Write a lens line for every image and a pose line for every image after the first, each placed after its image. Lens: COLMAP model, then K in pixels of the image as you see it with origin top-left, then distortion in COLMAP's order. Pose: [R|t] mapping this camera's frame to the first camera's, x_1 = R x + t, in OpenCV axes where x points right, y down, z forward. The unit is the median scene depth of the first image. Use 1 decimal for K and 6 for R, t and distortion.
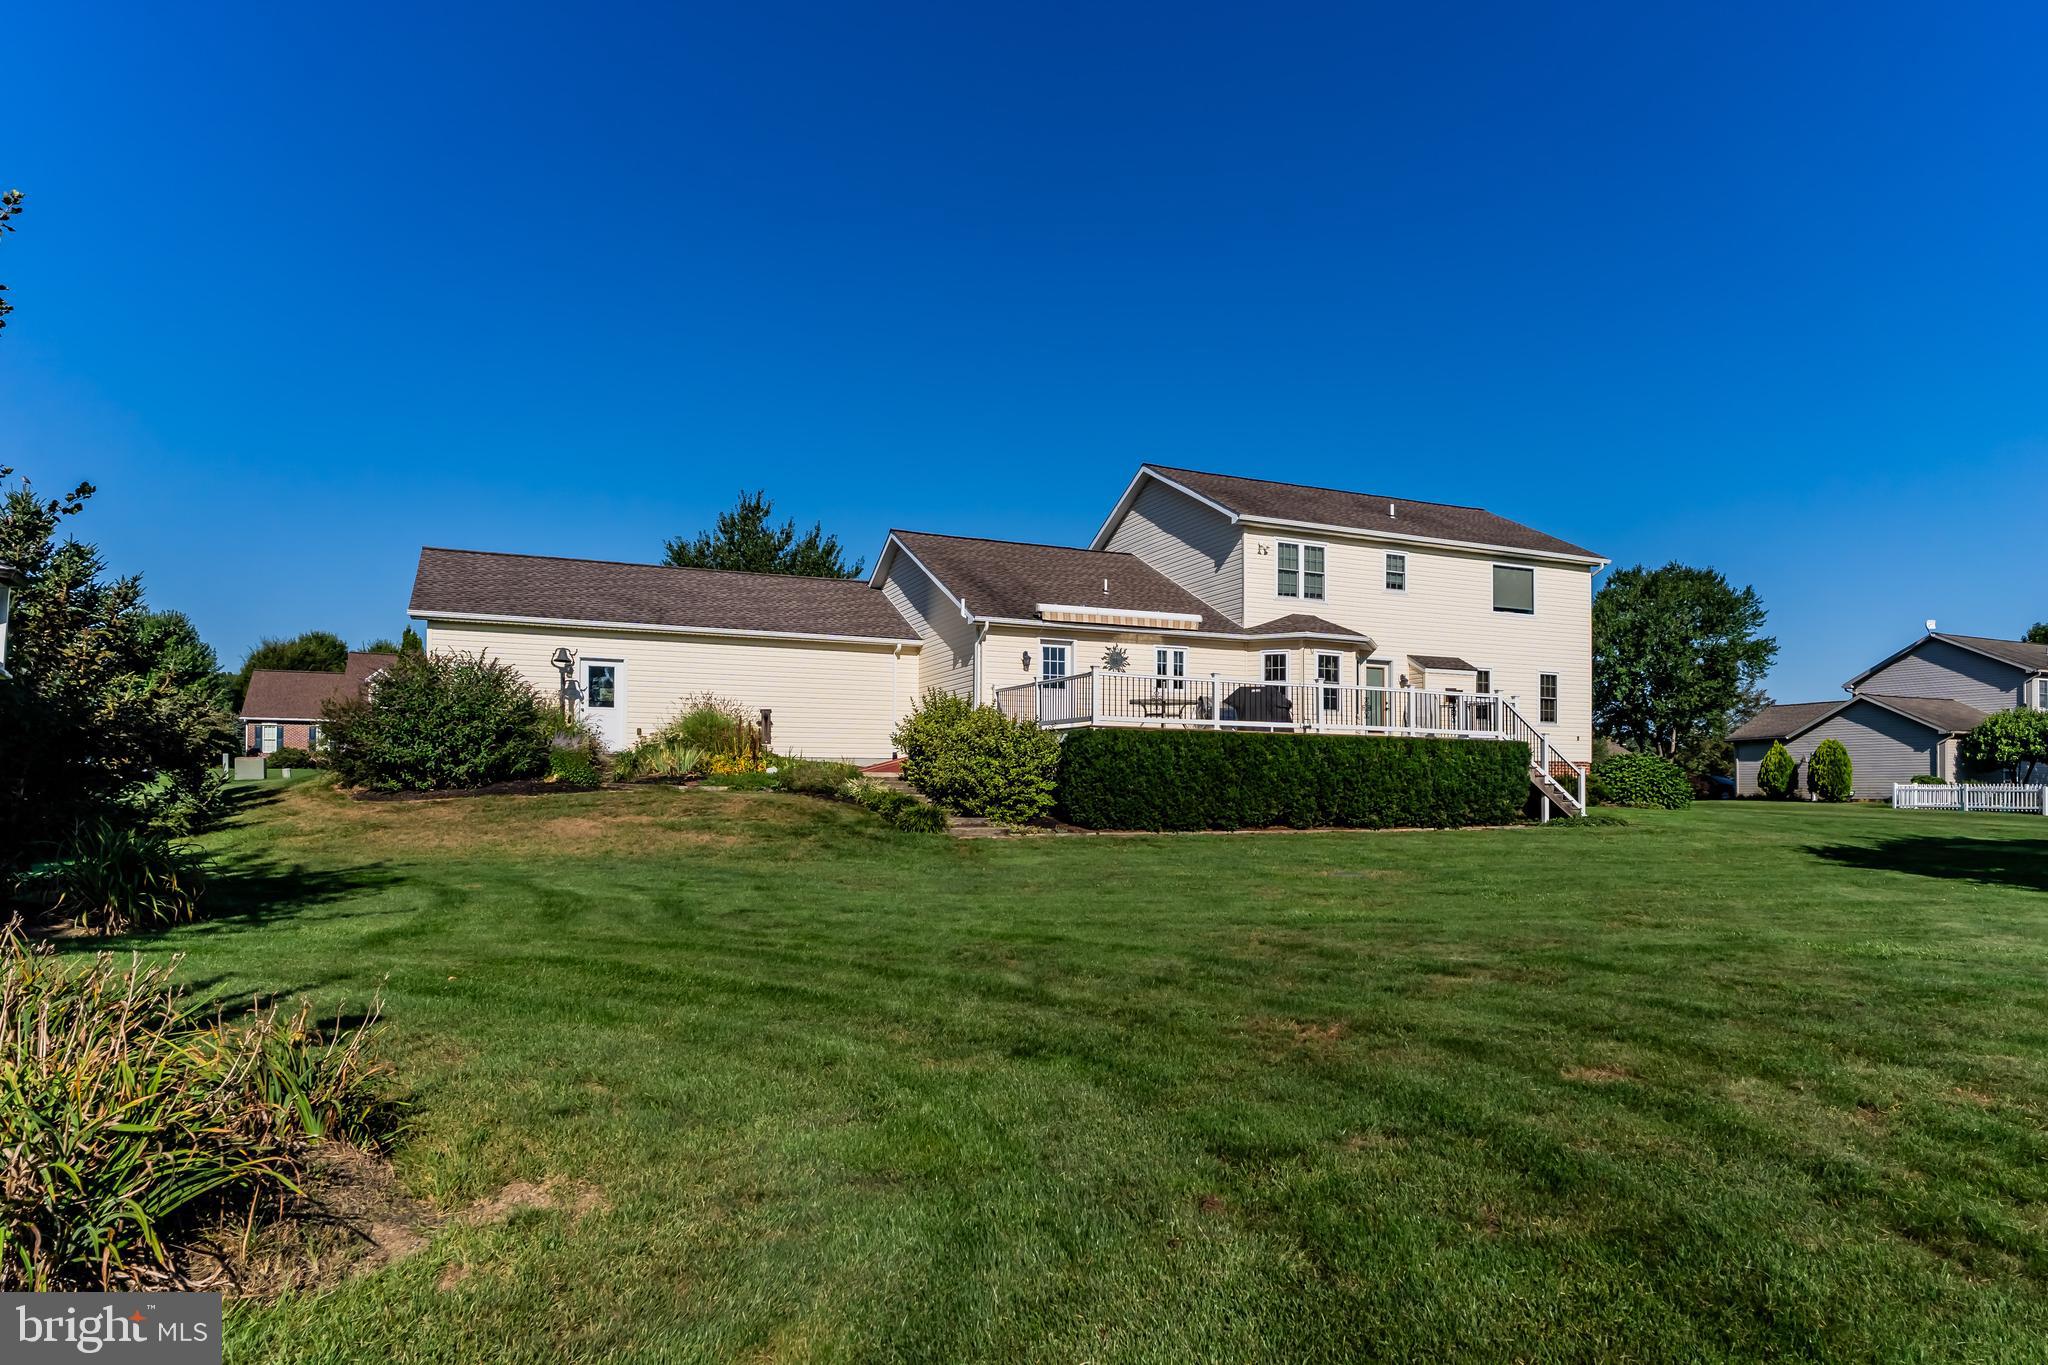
lens RADIAL K [[1047.2, 0, 1007.3], [0, 1047.2, 660.8], [0, 0, 1]] dist [-0.005126, 0.002054]
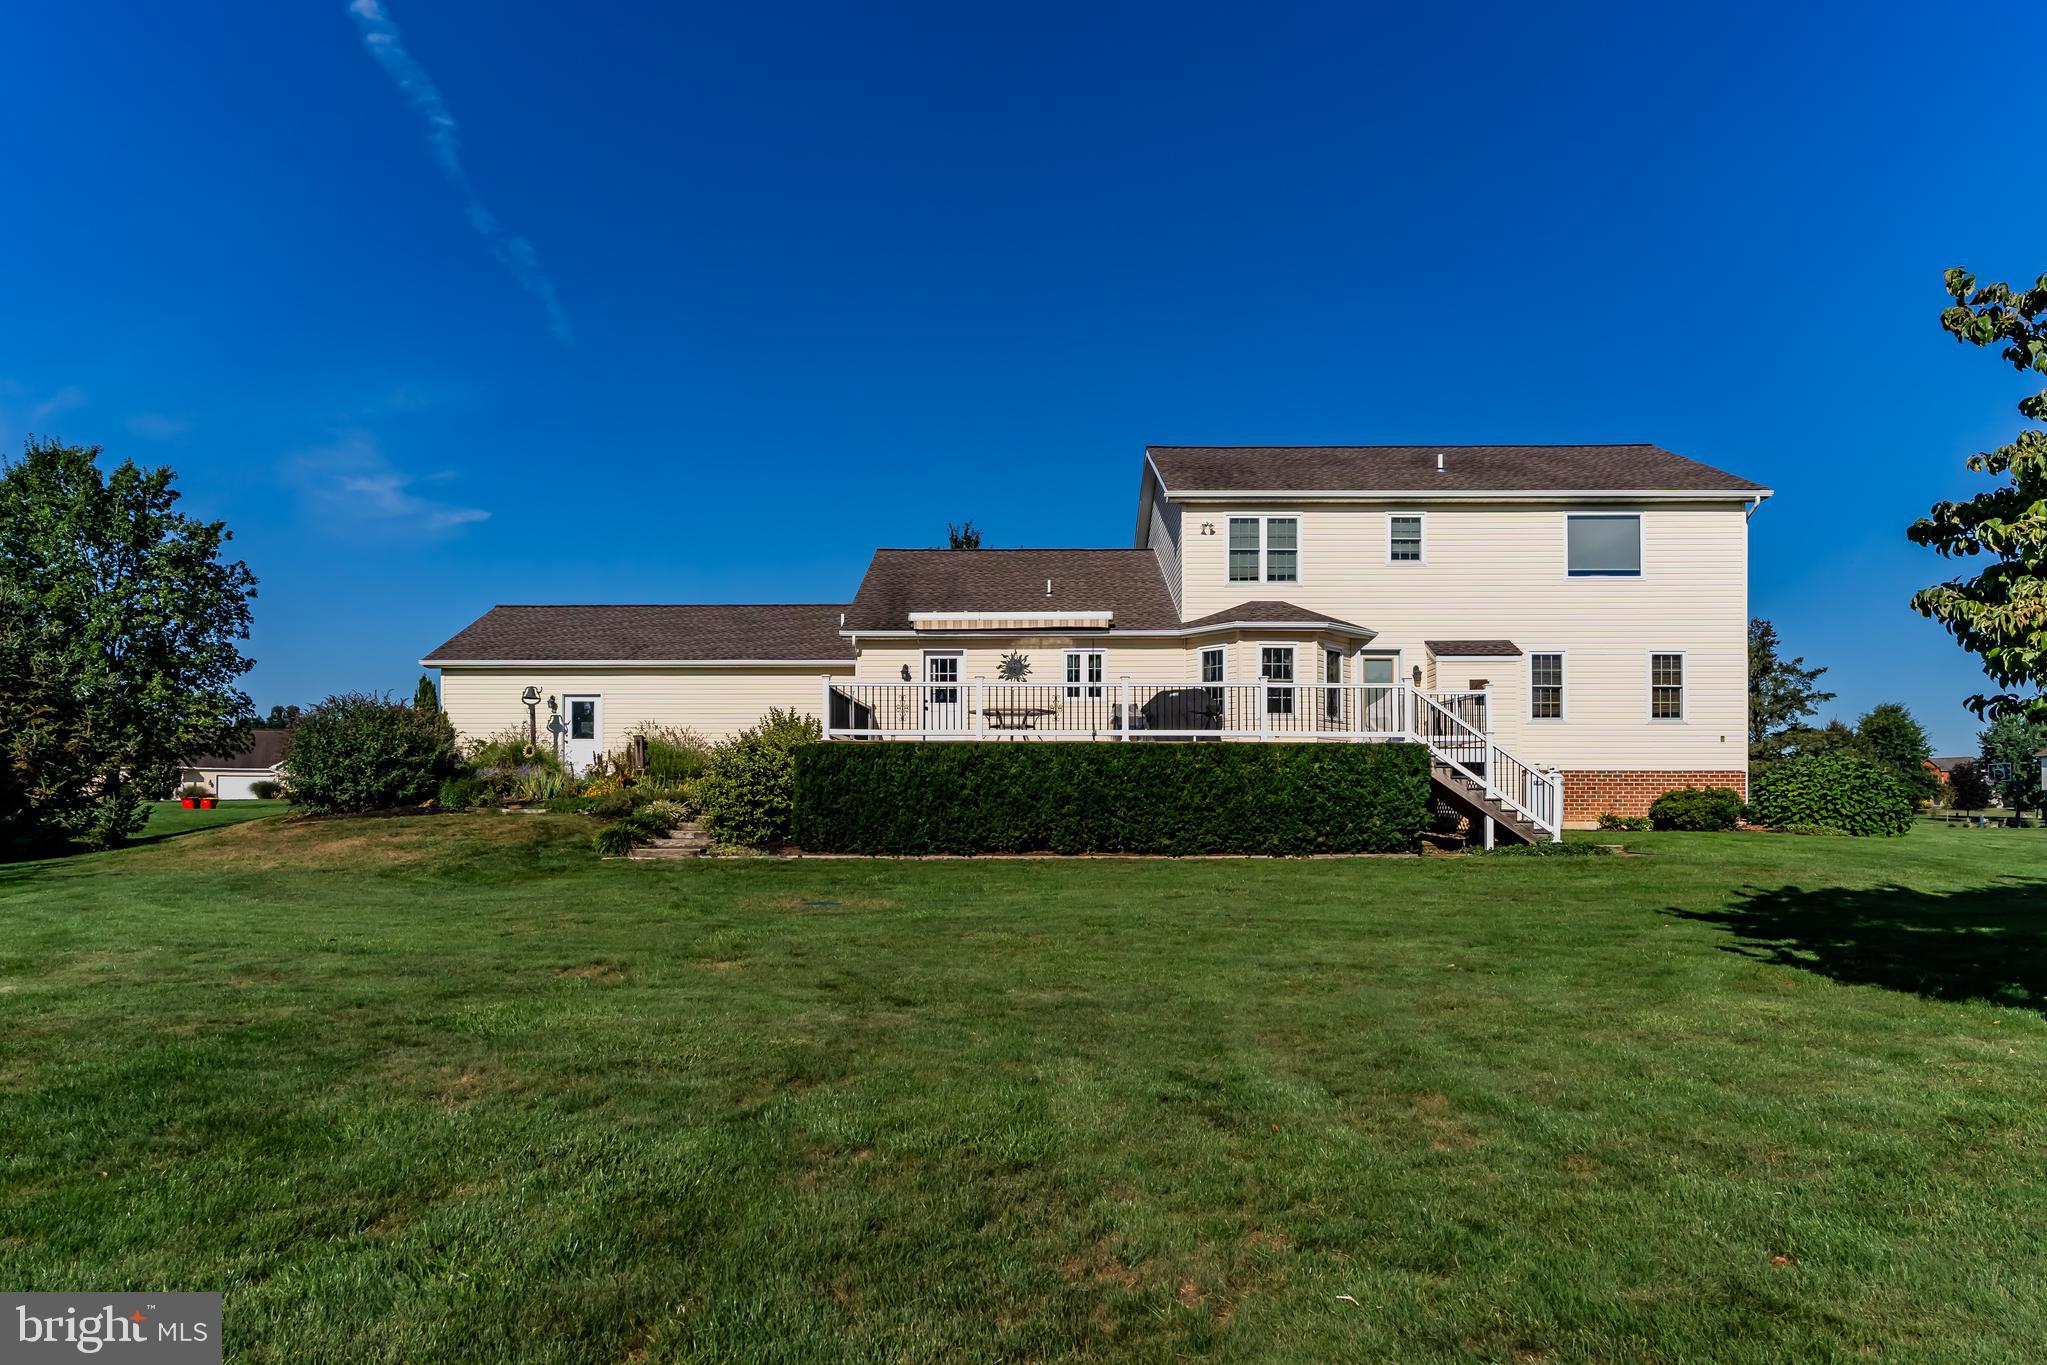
lens RADIAL K [[1046.6, 0, 1024.9], [0, 1046.6, 692.7], [0, 0, 1]] dist [-0.005126, 0.002054]
pose [[0.922768, -0.049650, -0.382144, 0.440184], [0.050380, 0.998697, -0.008102, 0.027118], [0.382048, -0.011776, 0.924067, 0.160272]]
